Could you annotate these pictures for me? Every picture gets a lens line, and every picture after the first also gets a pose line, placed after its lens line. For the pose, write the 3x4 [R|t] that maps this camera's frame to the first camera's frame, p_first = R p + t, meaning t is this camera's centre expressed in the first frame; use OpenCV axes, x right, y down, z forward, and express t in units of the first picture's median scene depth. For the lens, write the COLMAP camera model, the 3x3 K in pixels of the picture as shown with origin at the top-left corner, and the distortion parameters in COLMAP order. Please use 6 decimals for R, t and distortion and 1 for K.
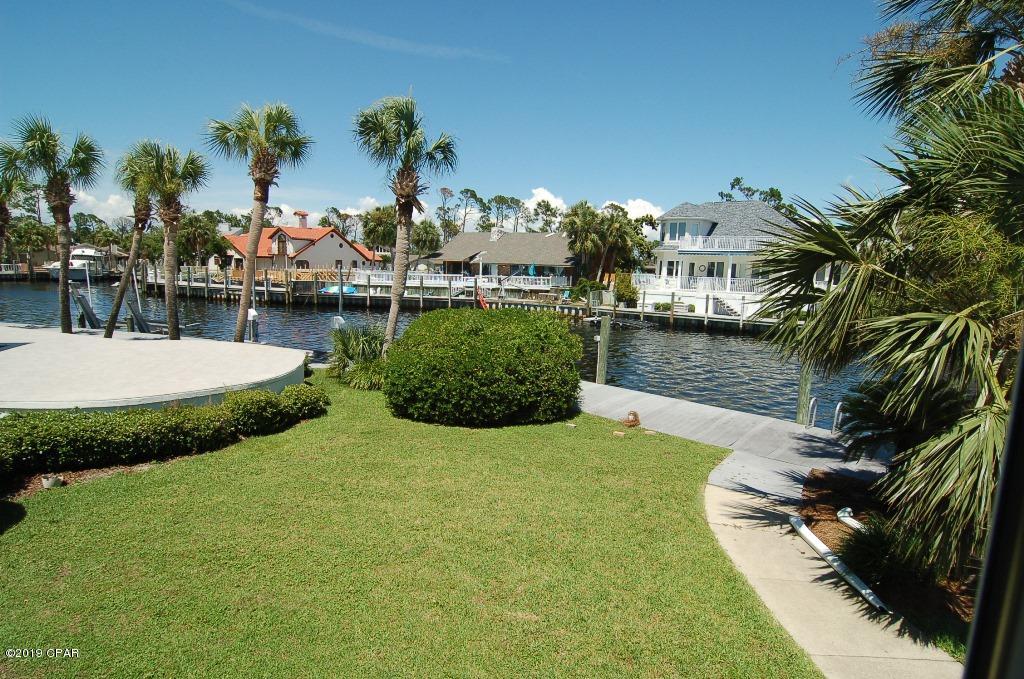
lens RADIAL K [[534.0, 0, 488.9], [0, 534.0, 343.1], [0, 0, 1]] dist [0.000287, -0.000061]
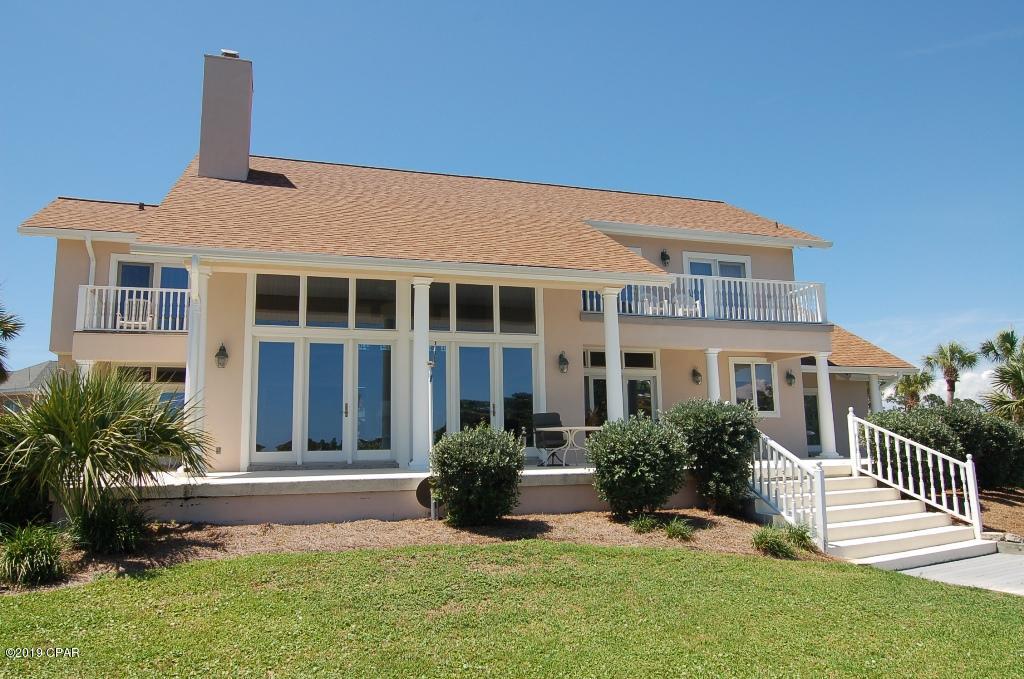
lens RADIAL K [[730.7, 0, 512.0], [0, 730.7, 339.5], [0, 0, 1]] dist [-0.003190, -0.002990]
pose [[0.354348, -0.184311, -0.916770, 0.462150], [-0.105298, 0.966283, -0.234965, 0.107249], [0.929166, 0.179794, 0.322993, -0.427687]]
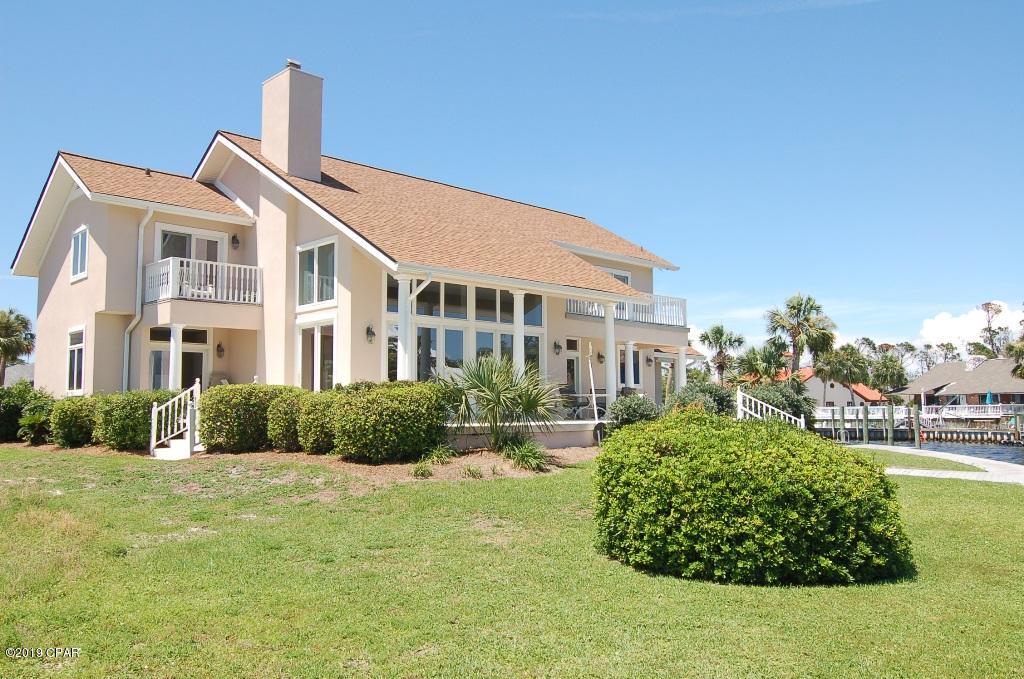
lens RADIAL K [[832.3, 0, 512.0], [0, 832.3, 339.5], [0, 0, 1]] dist [-0.001974, 0.000182]
pose [[0.734148, -0.098391, -0.671822, 0.502081], [-0.067331, 0.974019, -0.216226, 0.148006], [0.675642, 0.203977, 0.708450, -0.687476]]
